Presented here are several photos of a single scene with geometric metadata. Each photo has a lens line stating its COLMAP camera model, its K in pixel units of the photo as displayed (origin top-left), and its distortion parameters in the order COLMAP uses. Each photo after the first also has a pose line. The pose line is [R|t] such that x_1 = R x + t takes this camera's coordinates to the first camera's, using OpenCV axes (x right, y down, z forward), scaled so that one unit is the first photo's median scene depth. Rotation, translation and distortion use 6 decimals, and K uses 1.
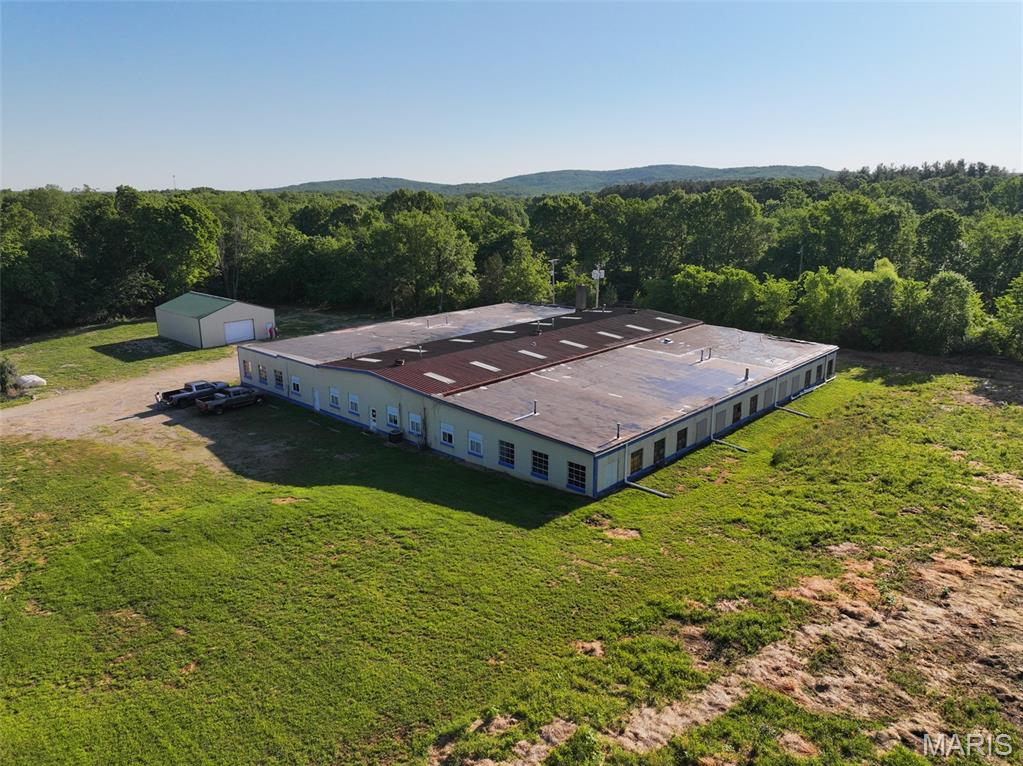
lens RADIAL K [[720.9, 0, 511.0], [0, 720.9, 385.0], [0, 0, 1]] dist [-0.000511, 0.012198]
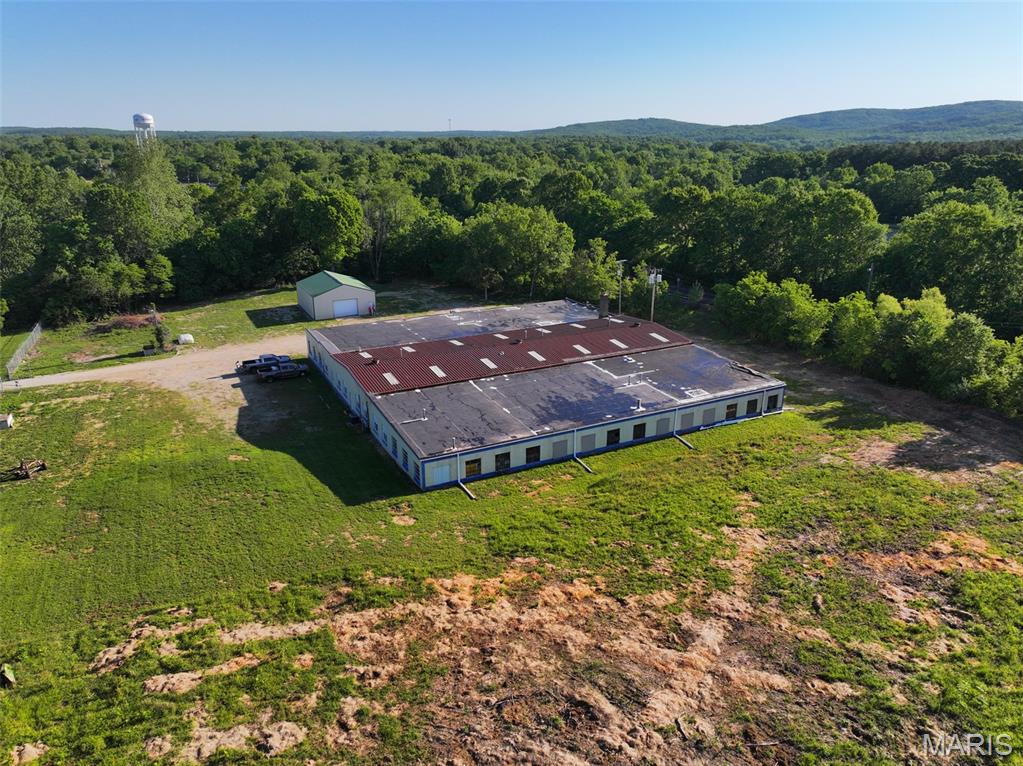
lens RADIAL K [[720.9, 0, 509.5], [0, 720.9, 384.4], [0, 0, 1]] dist [-0.000511, 0.012198]
pose [[0.936677, 0.119502, -0.329175, 0.516423], [-0.094120, 0.991296, 0.092053, -0.135496], [0.337310, -0.055242, 0.939771, -0.153743]]
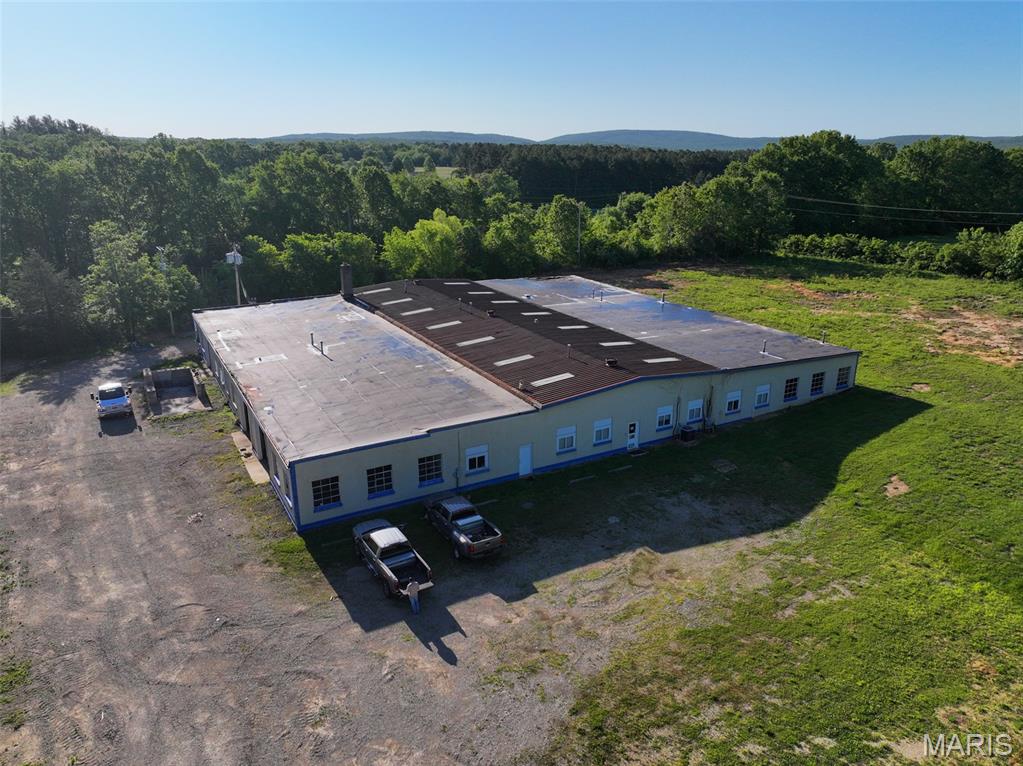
lens RADIAL K [[720.9, 0, 514.8], [0, 720.9, 379.4], [0, 0, 1]] dist [-0.000511, 0.012198]
pose [[0.307753, -0.289635, 0.906311, -0.946270], [0.246901, 0.944222, 0.217911, -0.221308], [-0.918873, 0.156706, 0.362098, 0.814558]]
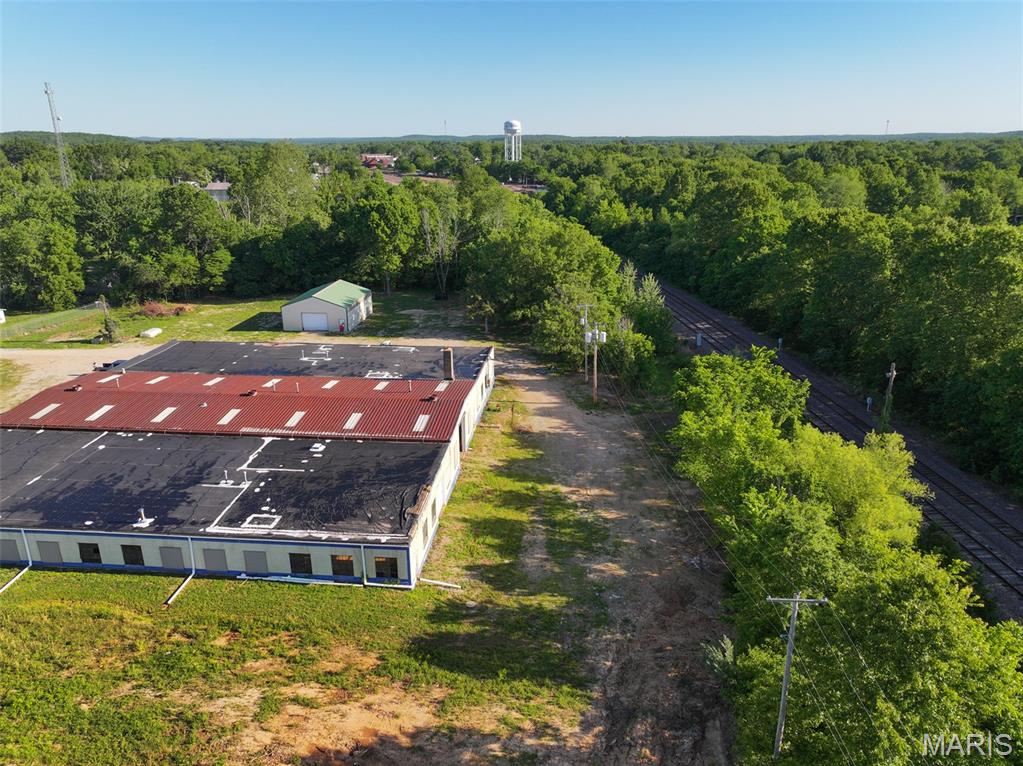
lens RADIAL K [[720.9, 0, 508.6], [0, 720.9, 381.8], [0, 0, 1]] dist [-0.000511, 0.012198]
pose [[0.598306, 0.256804, -0.759001, 1.156114], [-0.203285, 0.964906, 0.166225, -0.380788], [0.775052, 0.054840, 0.629513, 0.815668]]
